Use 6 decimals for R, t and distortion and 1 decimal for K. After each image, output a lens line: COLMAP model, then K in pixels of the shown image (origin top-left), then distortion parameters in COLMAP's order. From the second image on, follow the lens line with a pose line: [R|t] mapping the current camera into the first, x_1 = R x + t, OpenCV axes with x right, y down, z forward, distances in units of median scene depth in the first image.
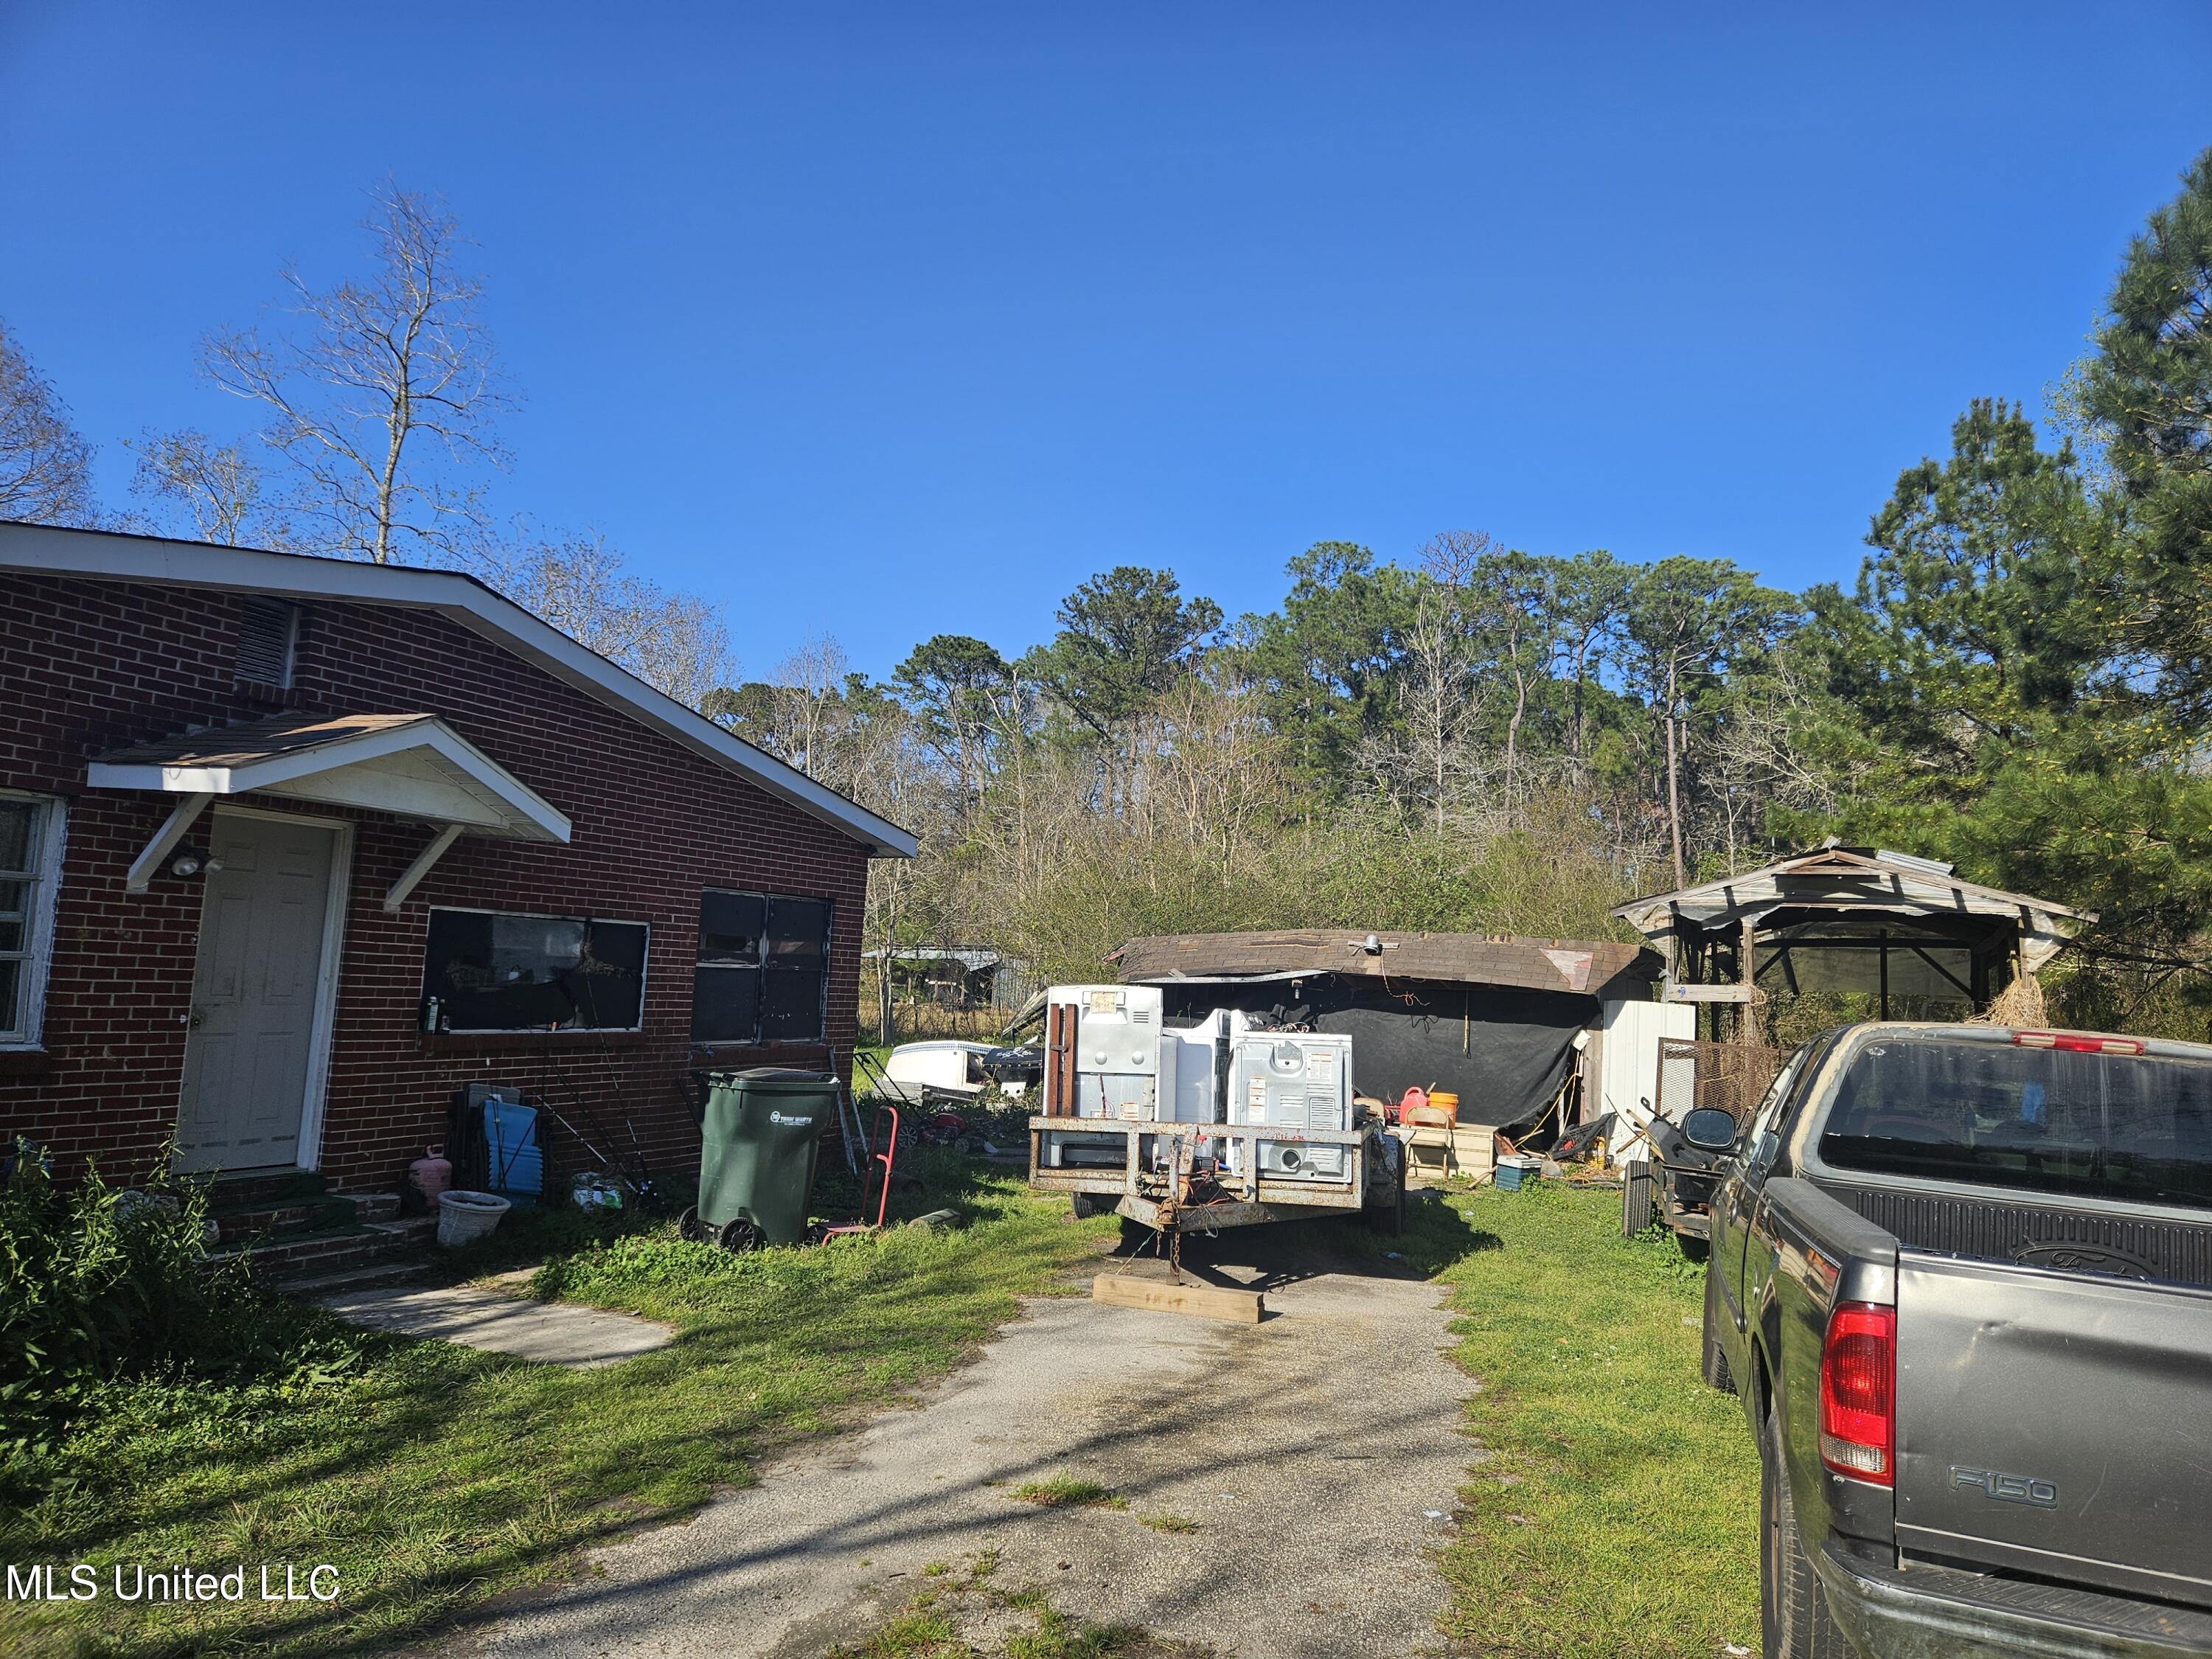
lens RADIAL K [[1466.9, 0, 1102.8], [0, 1466.9, 792.7], [0, 0, 1]] dist [0.098590, -0.080126]
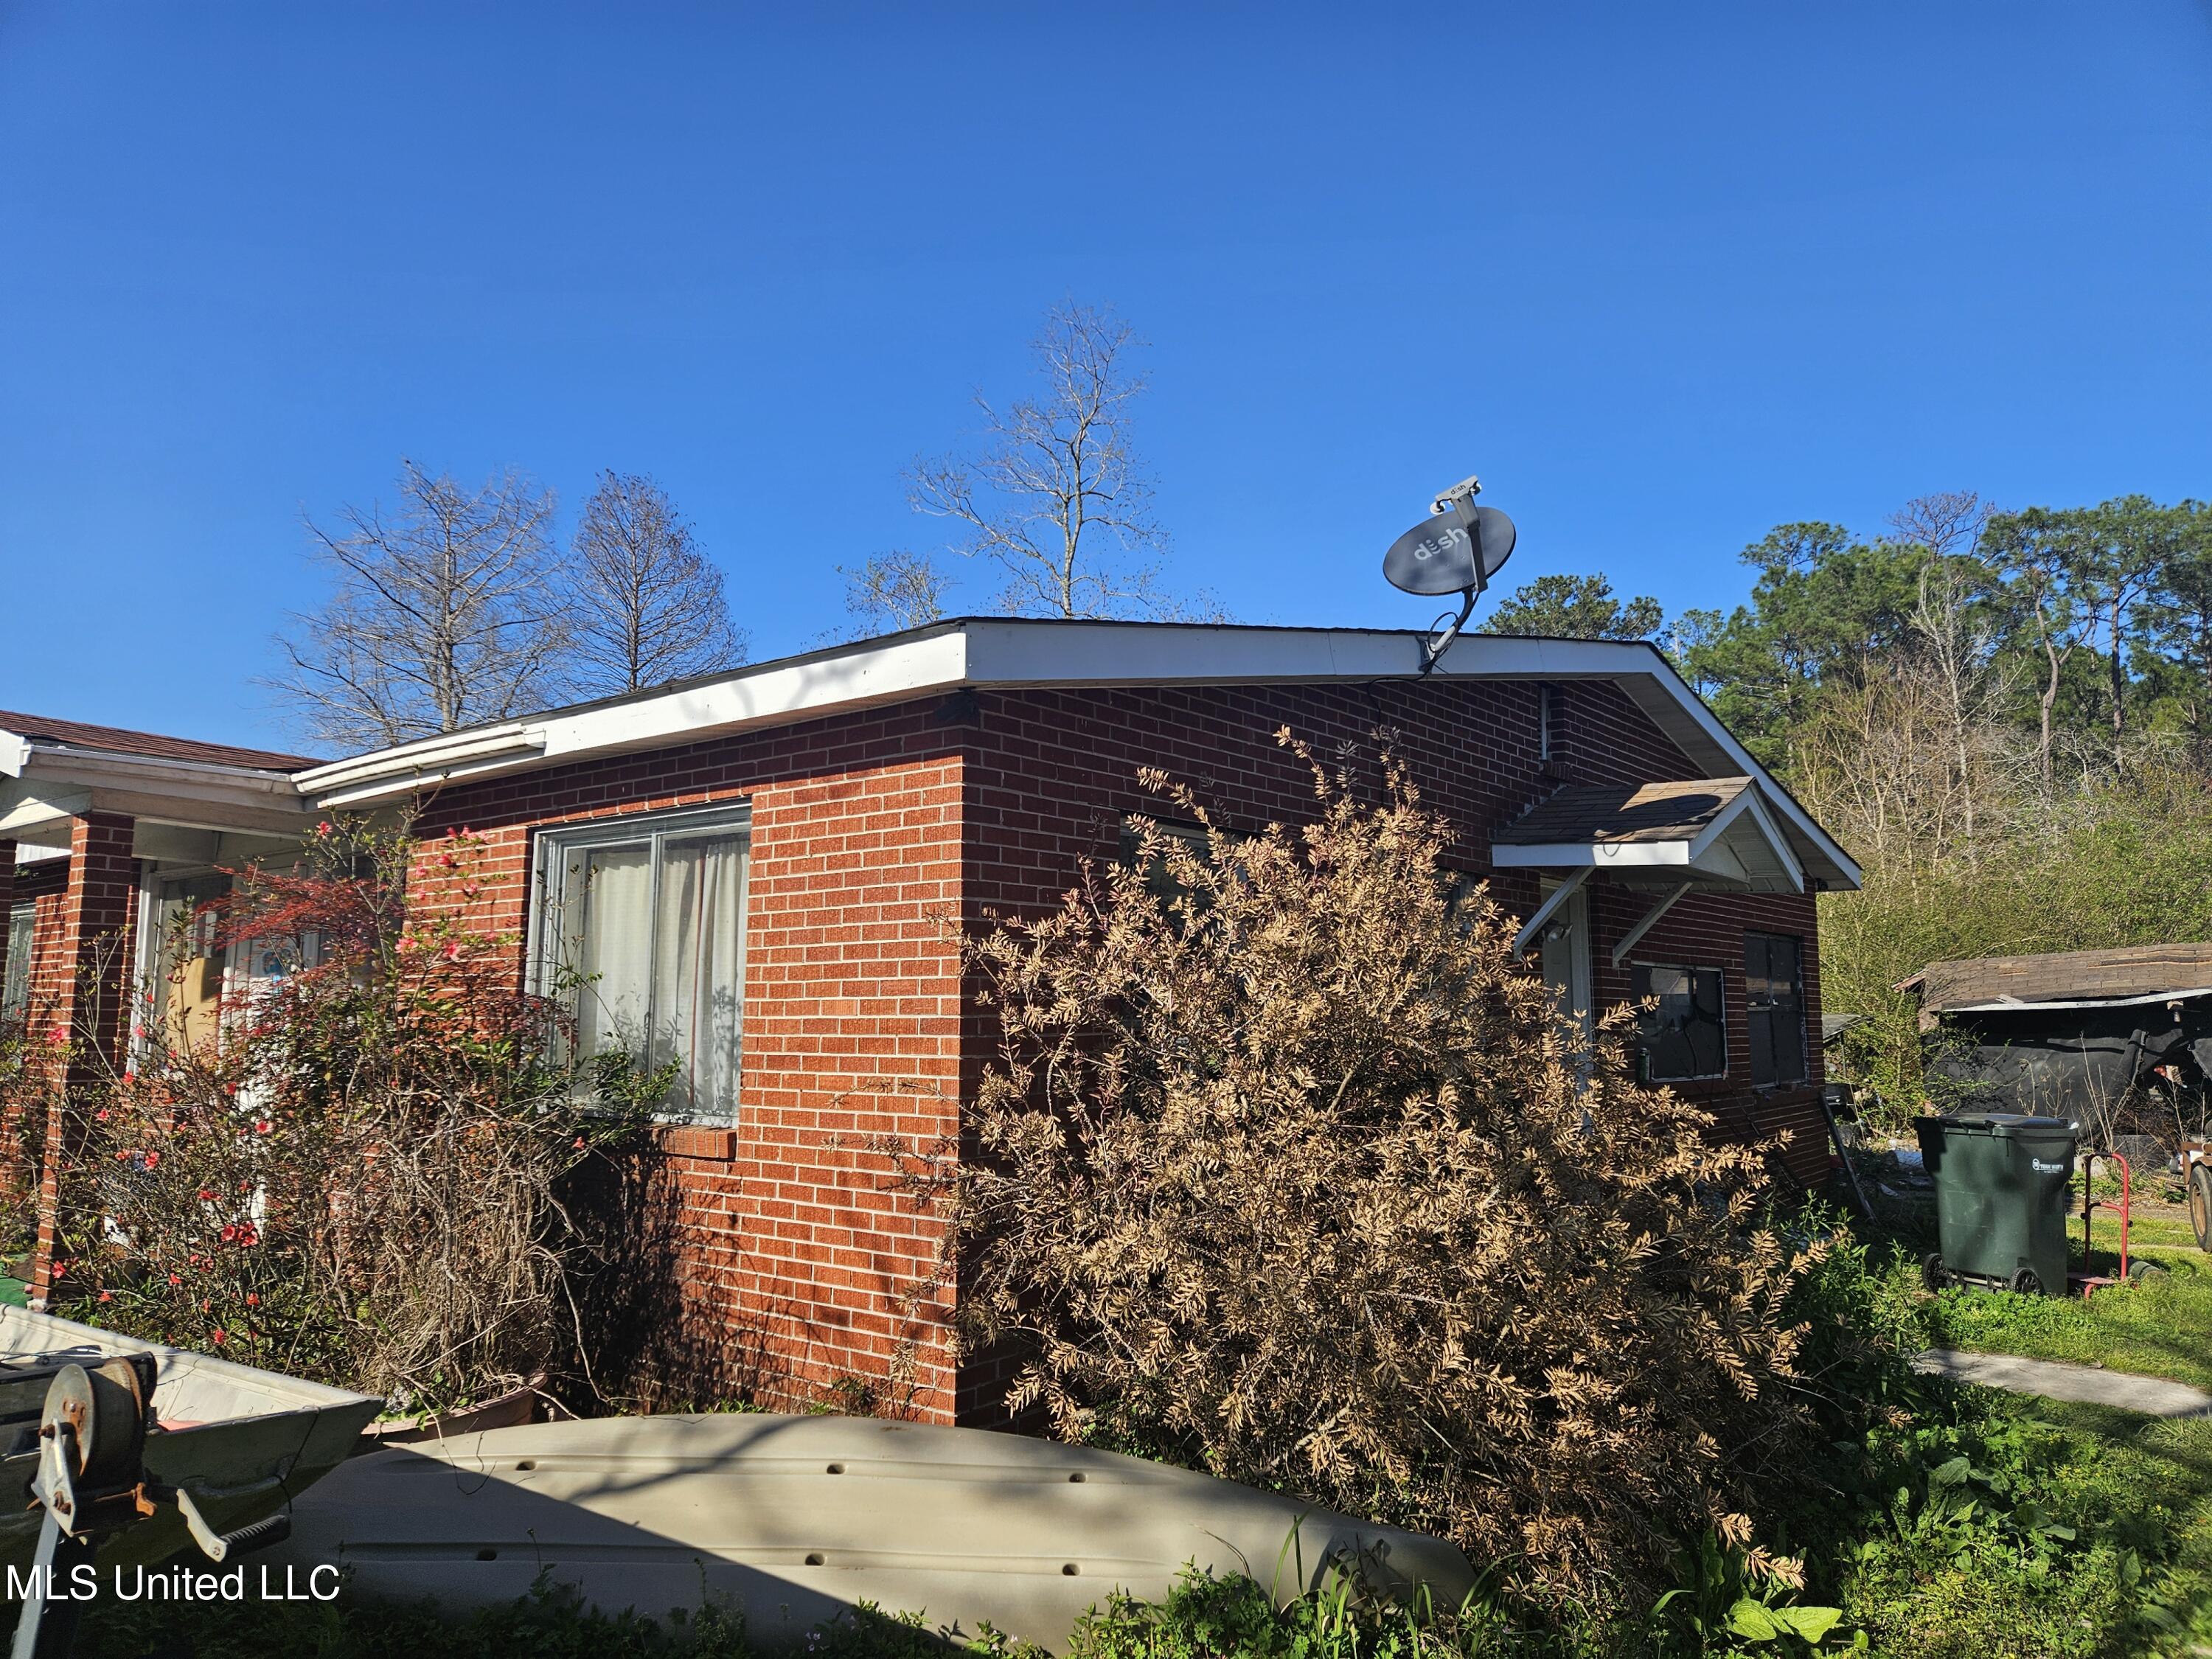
lens RADIAL K [[1466.7, 0, 1106.0], [0, 1466.7, 829.5], [0, 0, 1]] dist [0.044731, 0.000676]
pose [[0.967904, -0.070100, -0.241345, -0.809427], [0.070699, 0.997478, -0.006184, -0.053657], [0.241170, -0.011077, 0.970420, -0.137669]]
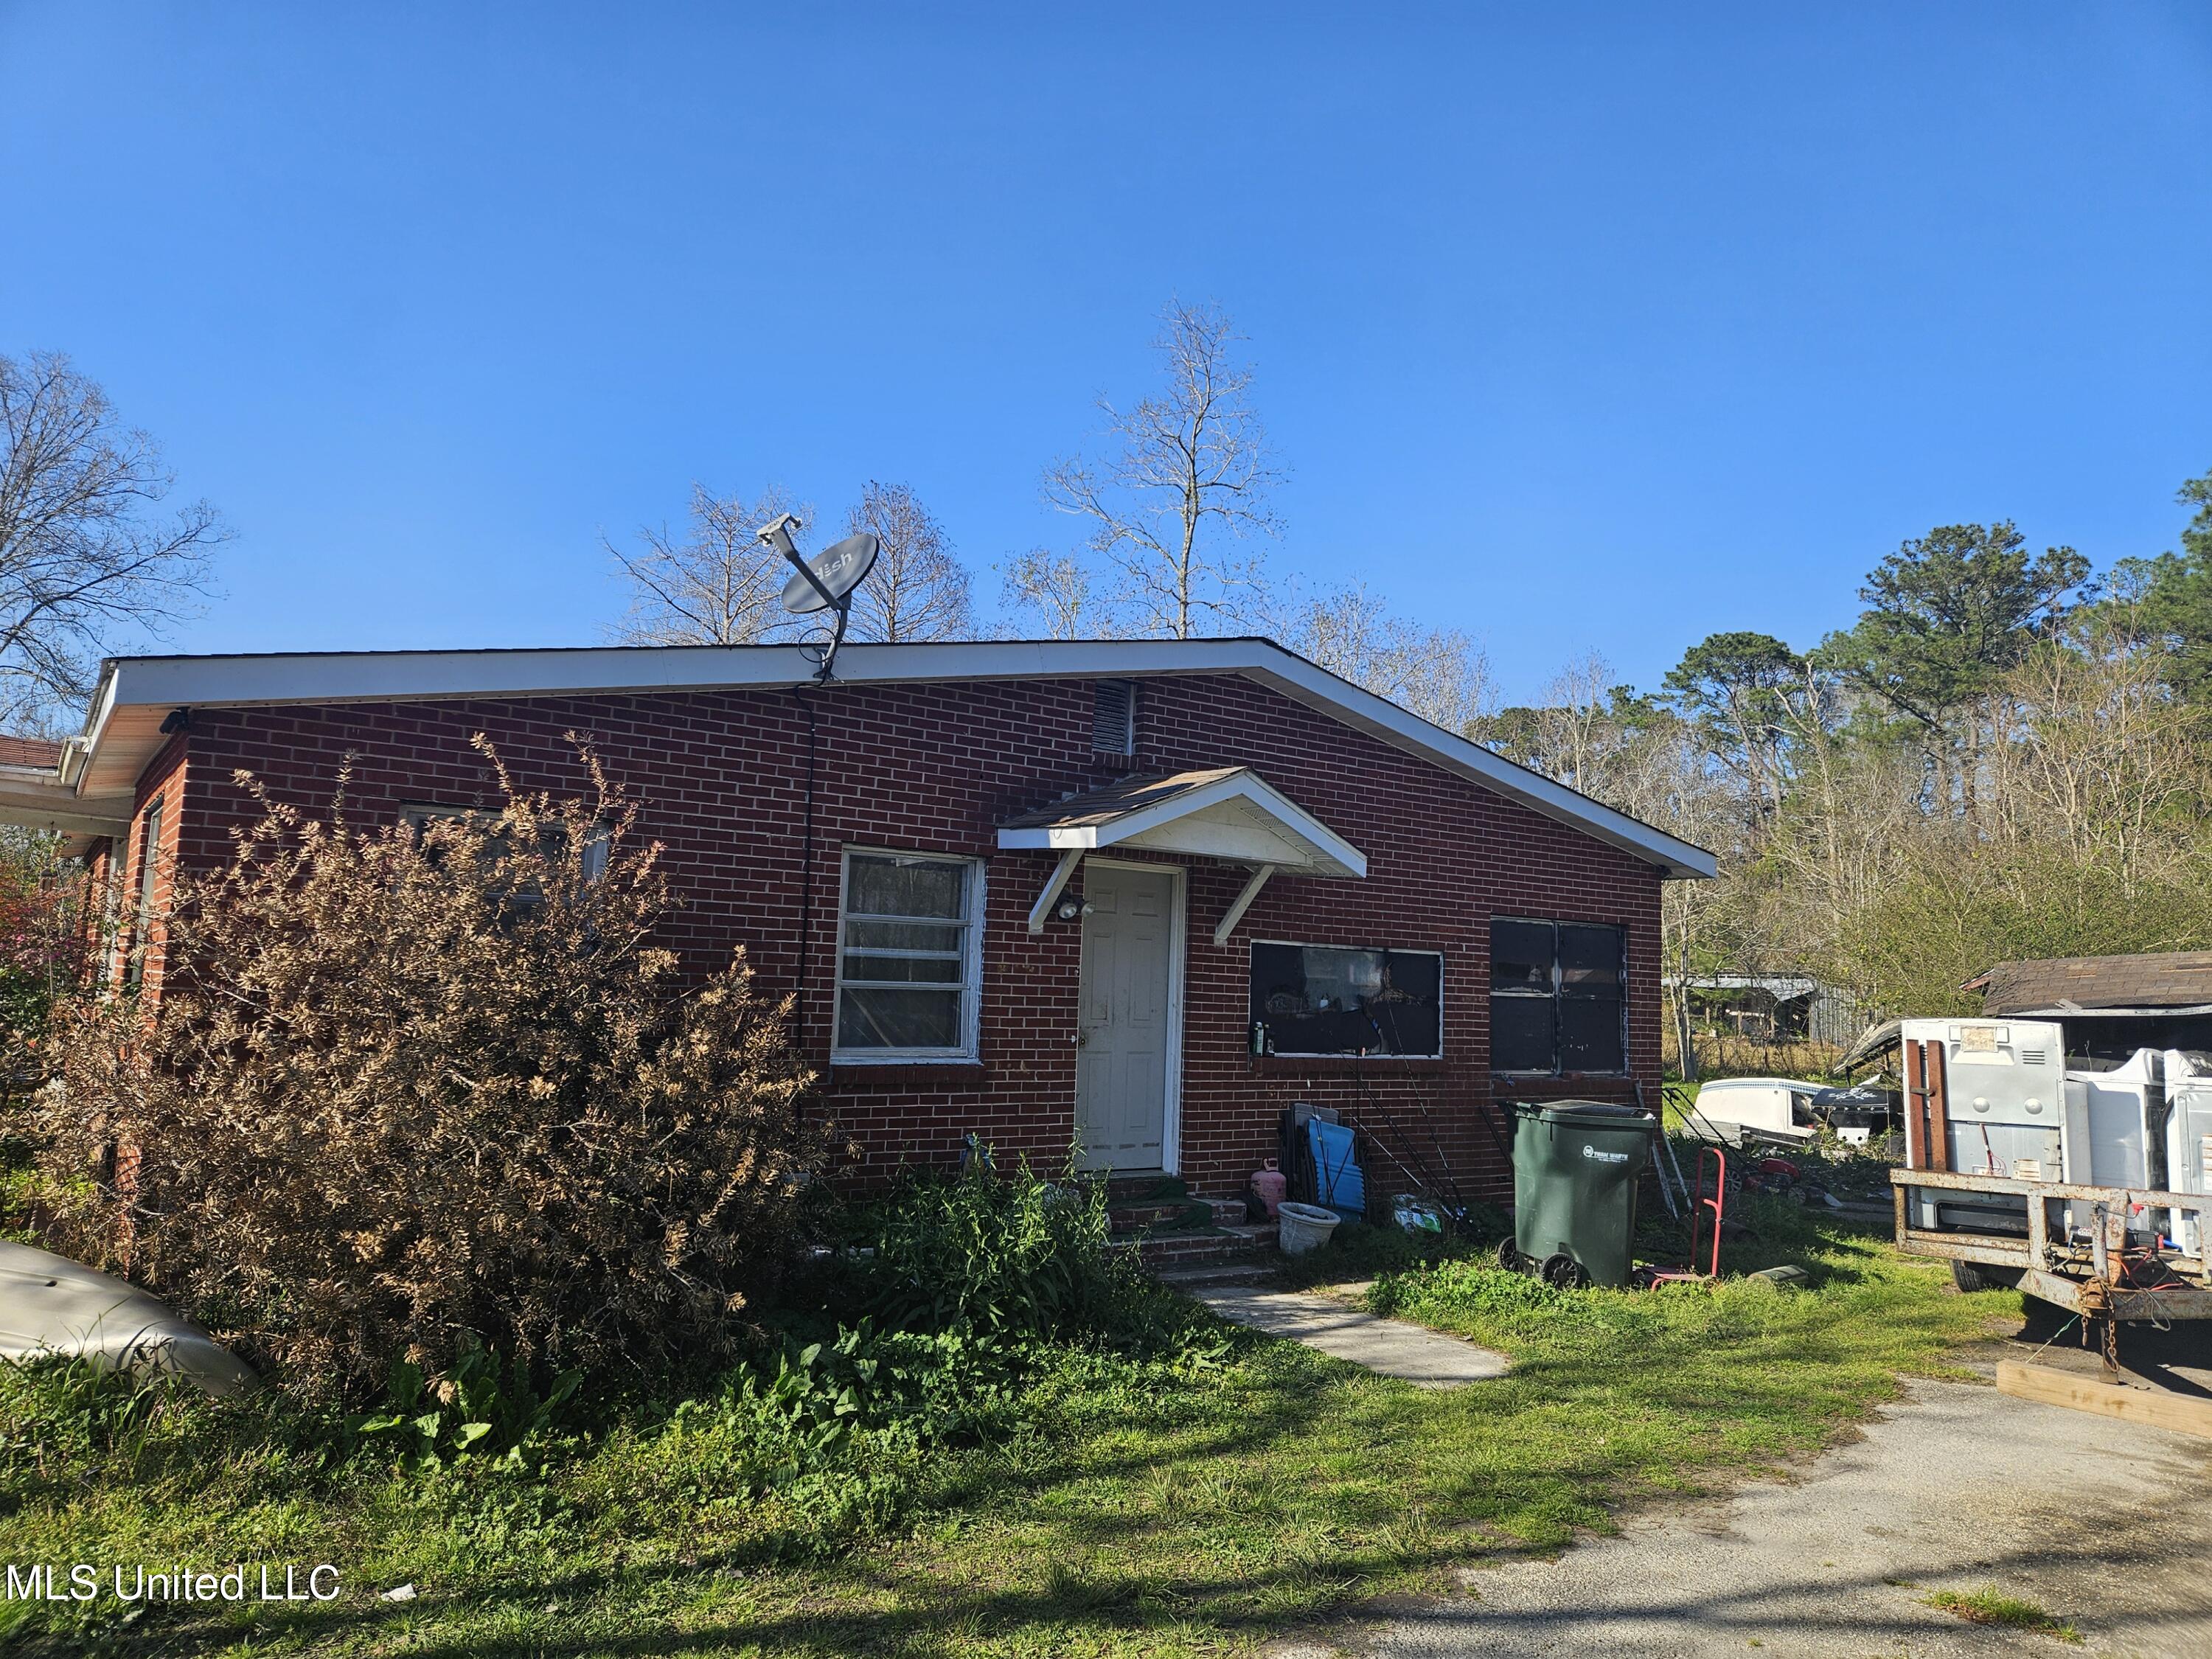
lens RADIAL K [[1466.9, 0, 1102.8], [0, 1466.9, 792.7], [0, 0, 1]] dist [0.098590, -0.080126]
pose [[0.871931, -0.073847, -0.484028, -0.010979], [0.064698, 0.997270, -0.035604, -0.000985], [0.485335, -0.000272, 0.874328, -0.004765]]
